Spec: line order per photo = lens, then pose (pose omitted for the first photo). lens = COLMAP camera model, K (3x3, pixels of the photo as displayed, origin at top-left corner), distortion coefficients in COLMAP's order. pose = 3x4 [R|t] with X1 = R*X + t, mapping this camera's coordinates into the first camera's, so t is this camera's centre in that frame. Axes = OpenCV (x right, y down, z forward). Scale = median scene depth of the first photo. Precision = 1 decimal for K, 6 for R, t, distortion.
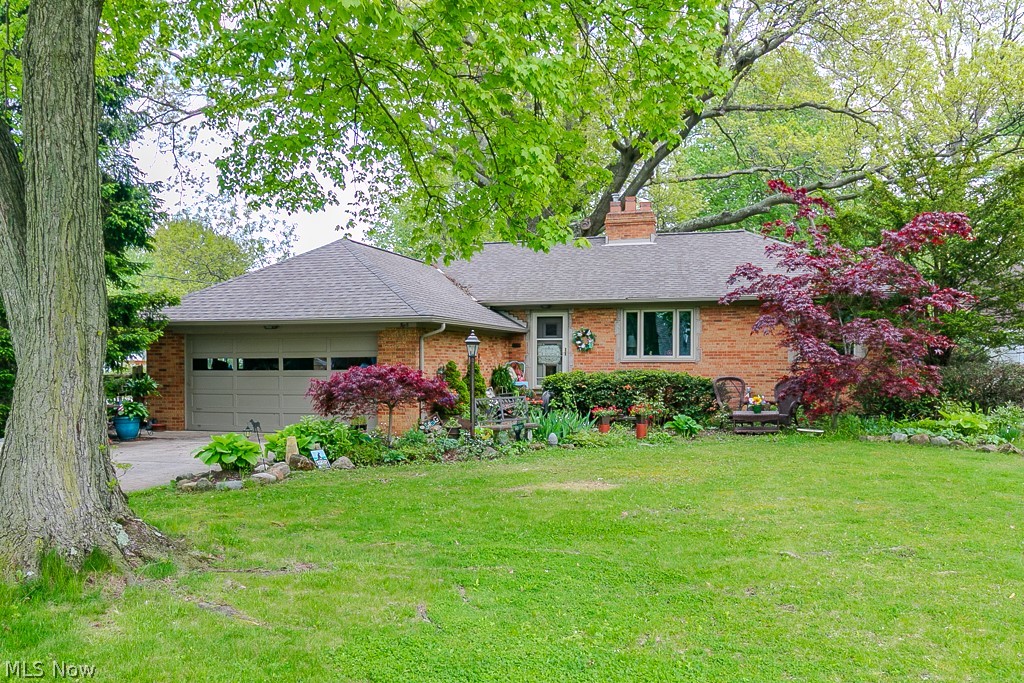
lens RADIAL K [[708.3, 0, 511.7], [0, 708.3, 344.6], [0, 0, 1]] dist [0.000119, -0.000033]
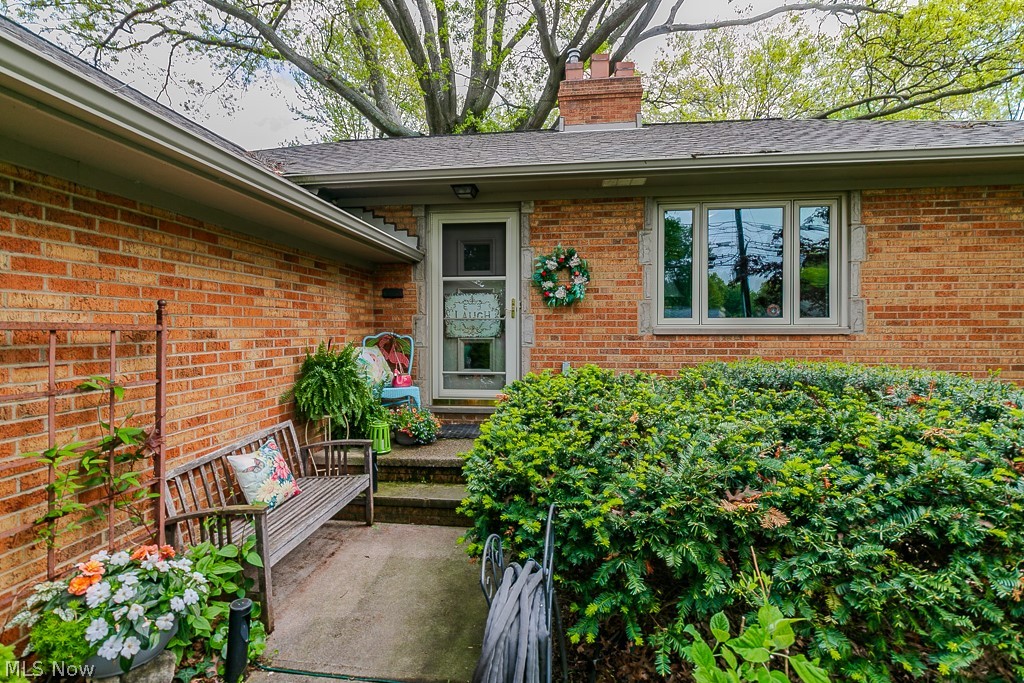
lens RADIAL K [[479.2, 0, 507.9], [0, 479.2, 343.6], [0, 0, 1]] dist [-0.001981, -0.000949]
pose [[0.985995, -0.007508, 0.166606, 0.026907], [-0.001779, 0.998456, 0.055525, 0.015127], [-0.166765, -0.055044, 0.984459, 0.737014]]
